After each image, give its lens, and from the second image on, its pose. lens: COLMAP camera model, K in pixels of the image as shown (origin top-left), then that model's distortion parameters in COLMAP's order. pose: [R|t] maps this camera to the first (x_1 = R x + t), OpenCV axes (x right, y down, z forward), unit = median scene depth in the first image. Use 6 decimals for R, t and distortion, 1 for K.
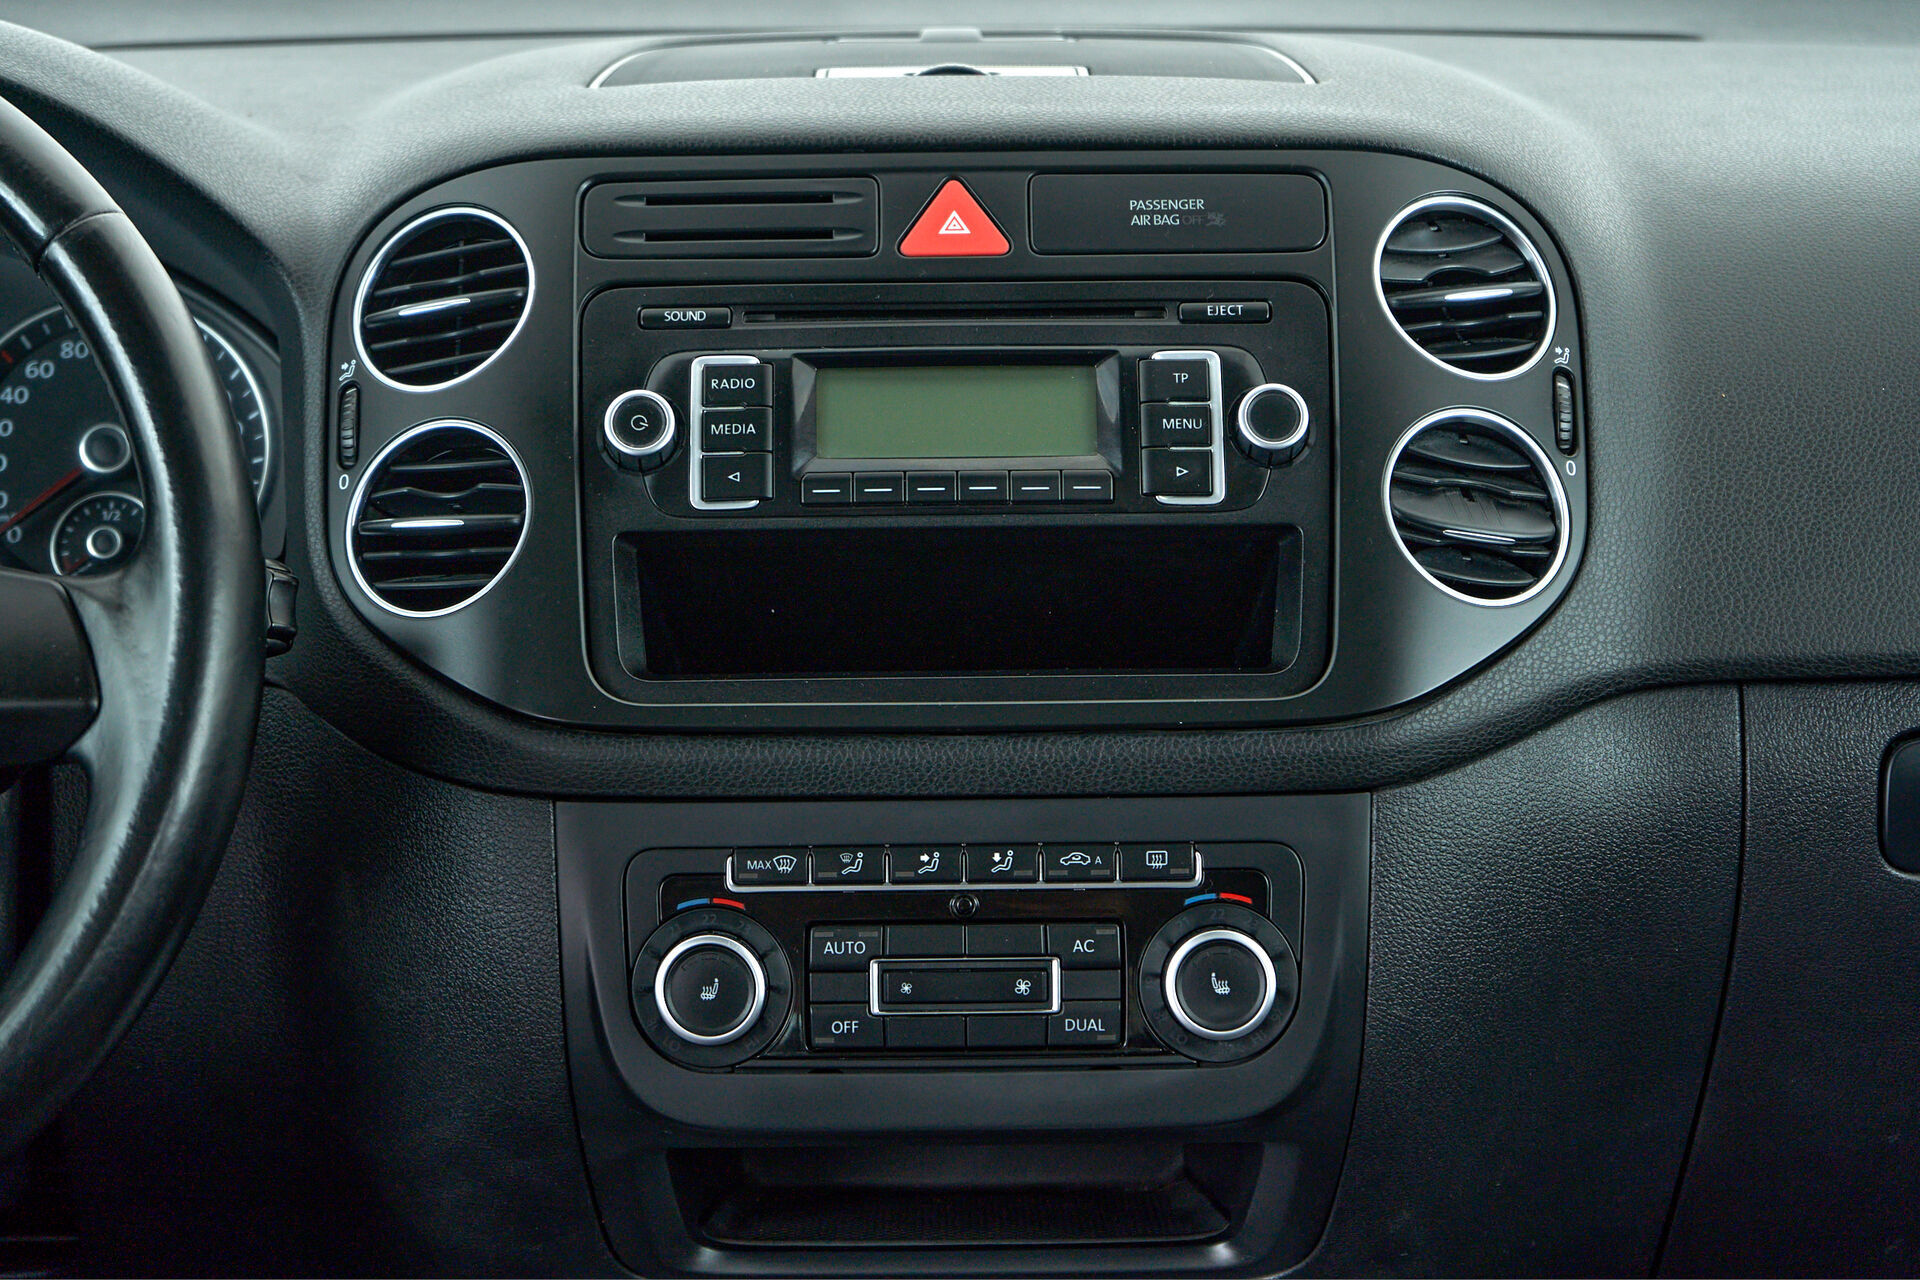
lens RADIAL K [[4320.1, 0, 961.0], [0, 4320.1, 603.6], [0, 0, 1]] dist [-0.004904, 0.292687]
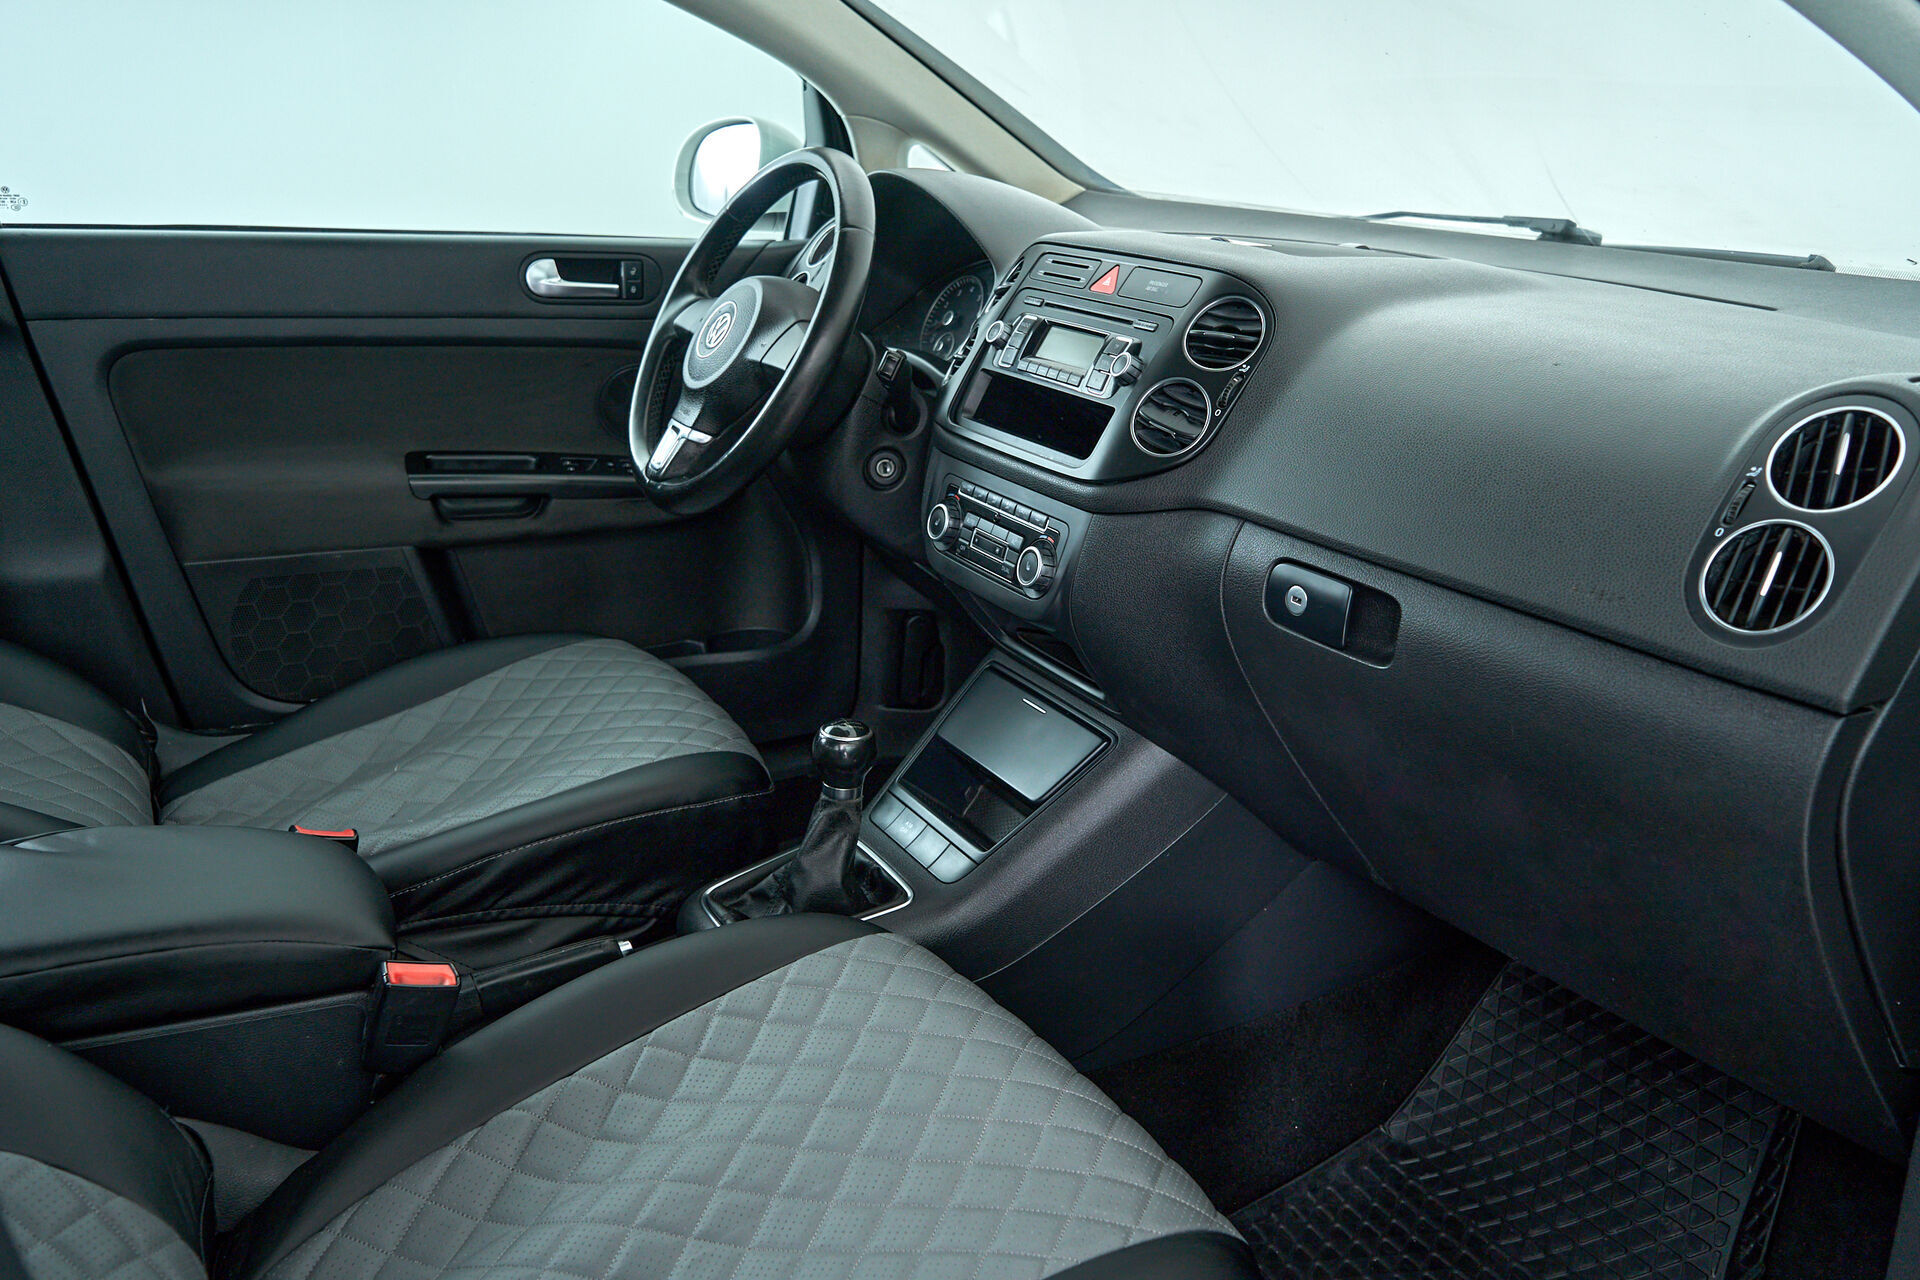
lens RADIAL K [[1563.8, 0, 967.3], [0, 1563.8, 644.0], [0, 0, 1]] dist [0.004086, 0.002197]
pose [[0.480624, 0.304011, -0.822544, 0.829523], [-0.258026, 0.945488, 0.198683, -0.047048], [0.838107, 0.116746, 0.532867, 0.453393]]
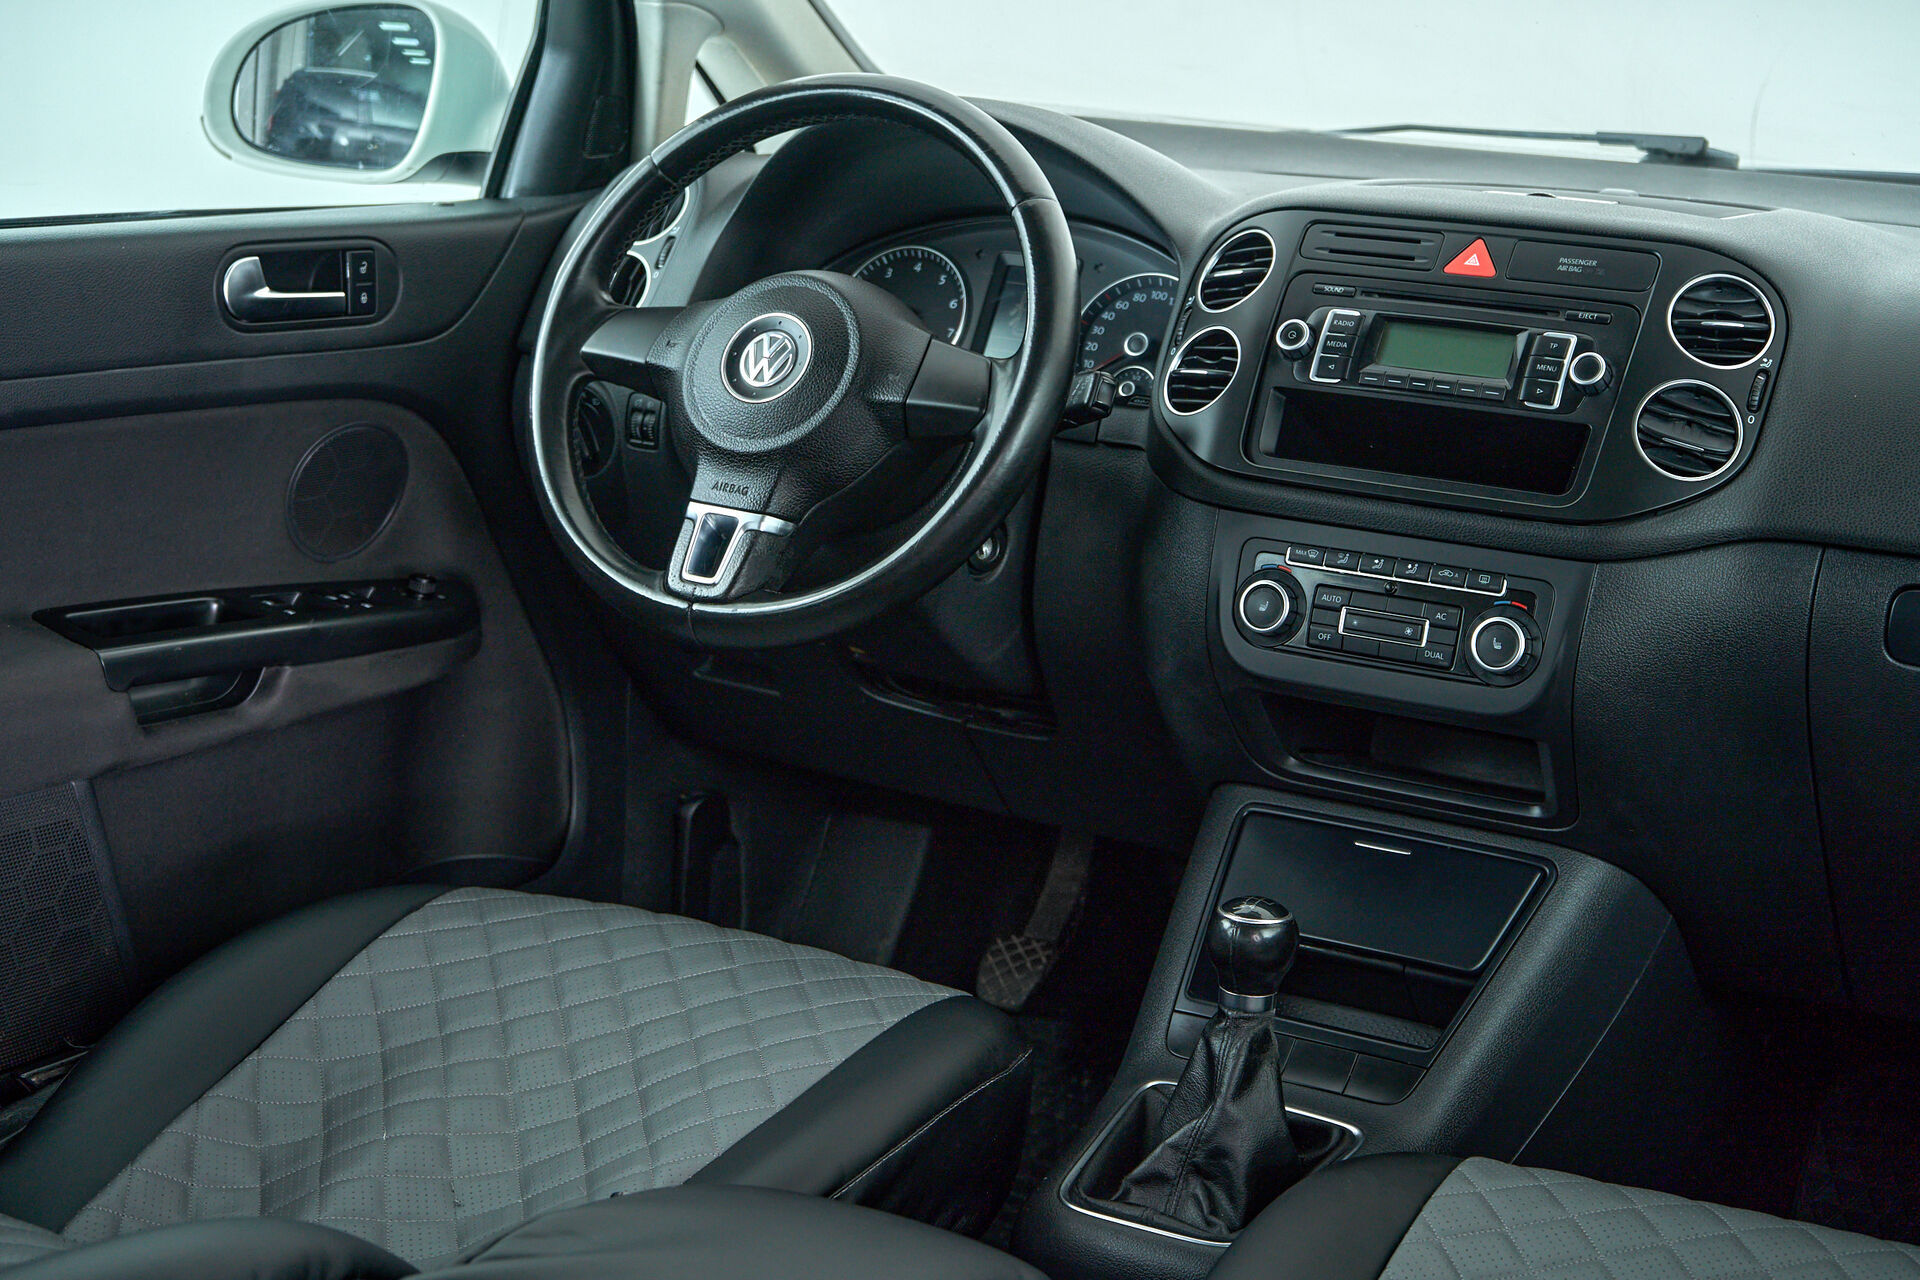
lens RADIAL K [[3134.0, 0, 960.0], [0, 3134.0, 640.0], [0, 0, 1]] dist [0.005621, -0.023241]
pose [[0.855309, 0.161578, -0.492279, 0.545919], [-0.176168, 0.984214, 0.016960, 0.103268], [0.487248, 0.072218, 0.870272, -0.364242]]
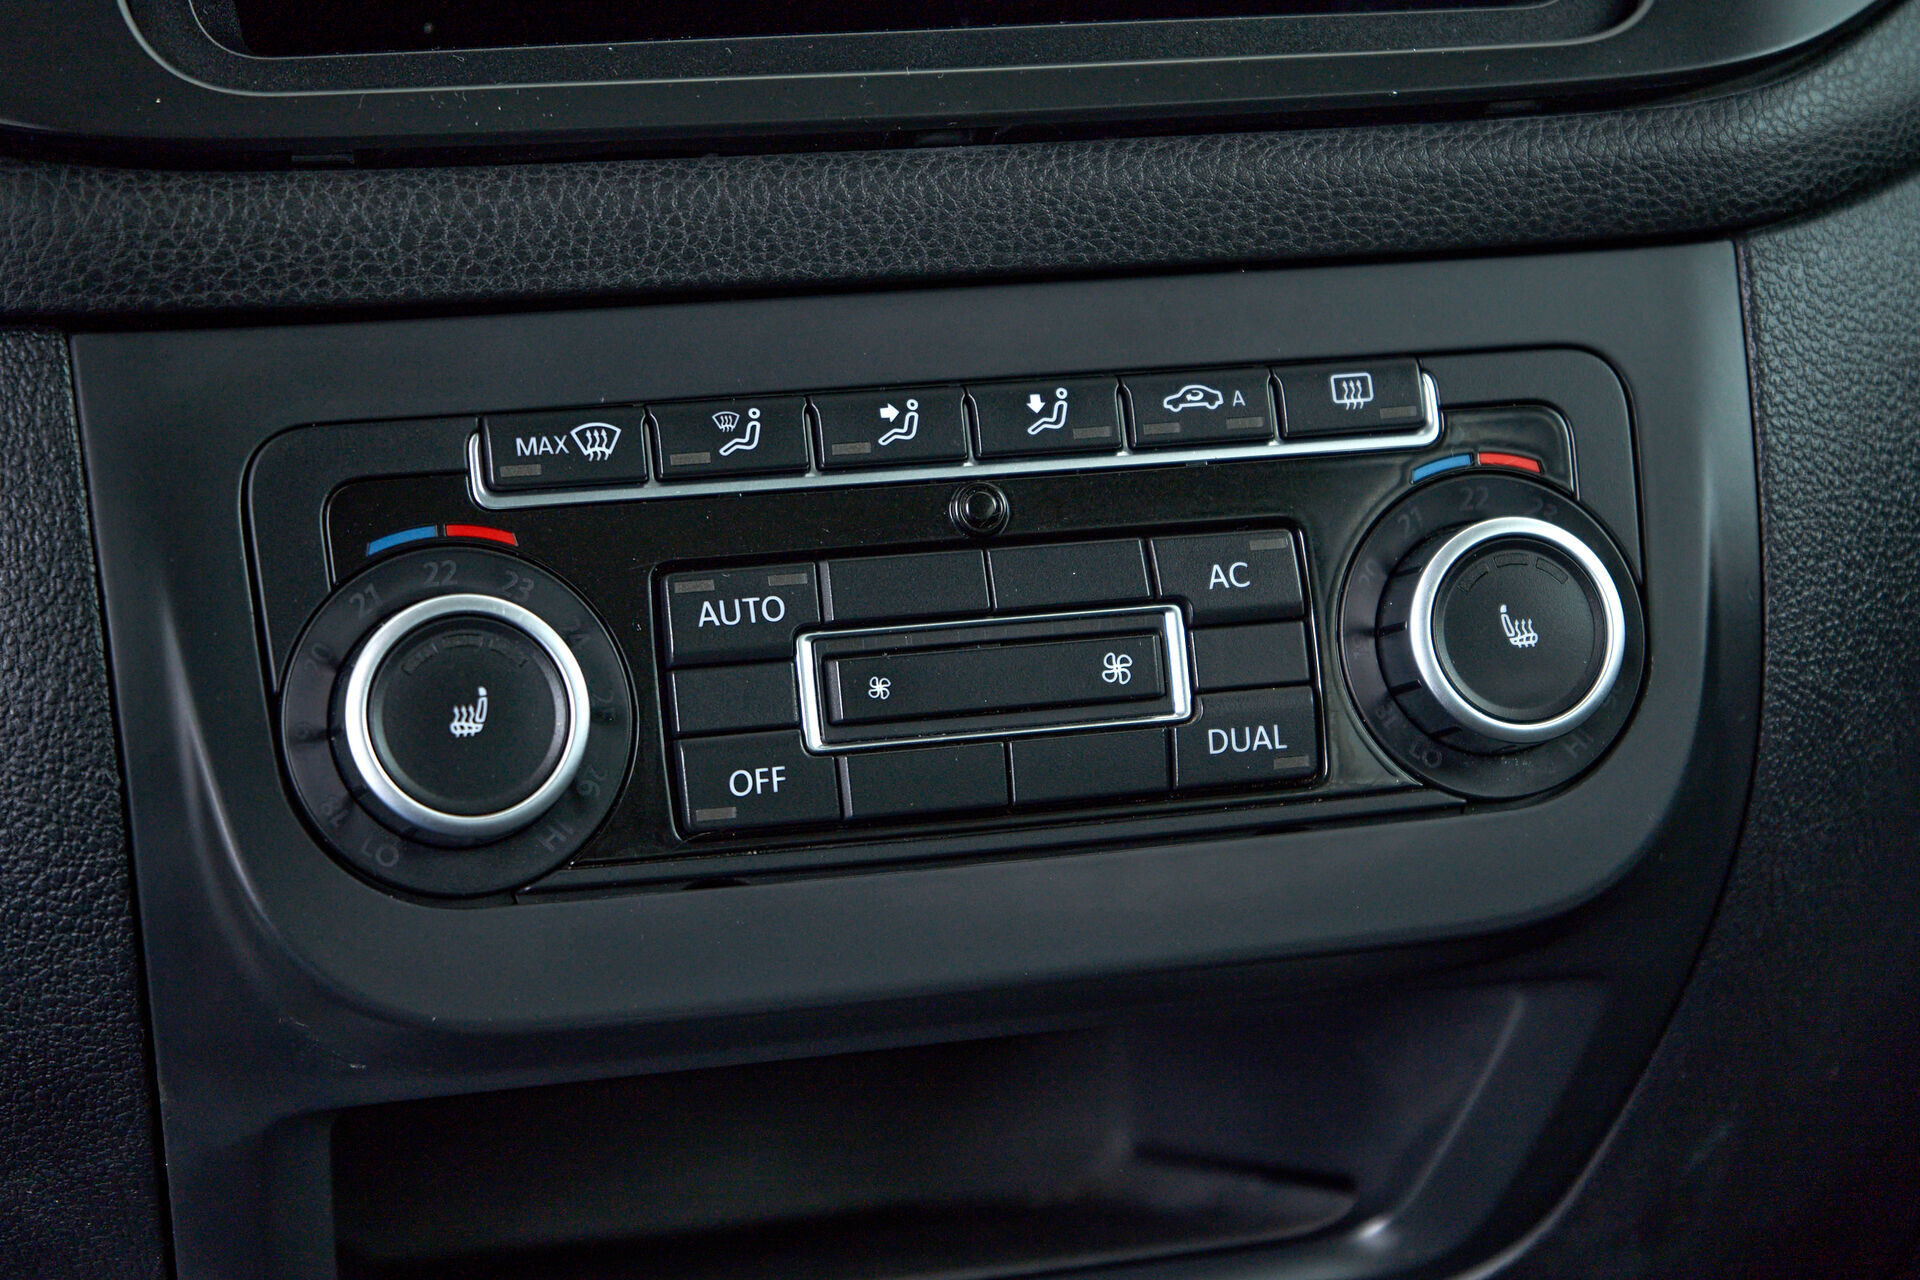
lens RADIAL K [[4102.7, 0, 958.8], [0, 4102.7, 696.7], [0, 0, 1]] dist [0.056849, 0.618244]
pose [[0.963224, -0.070749, 0.259219, -0.117513], [0.087111, 0.994831, -0.052175, 0.112154], [-0.254188, 0.072837, 0.964408, 0.562395]]
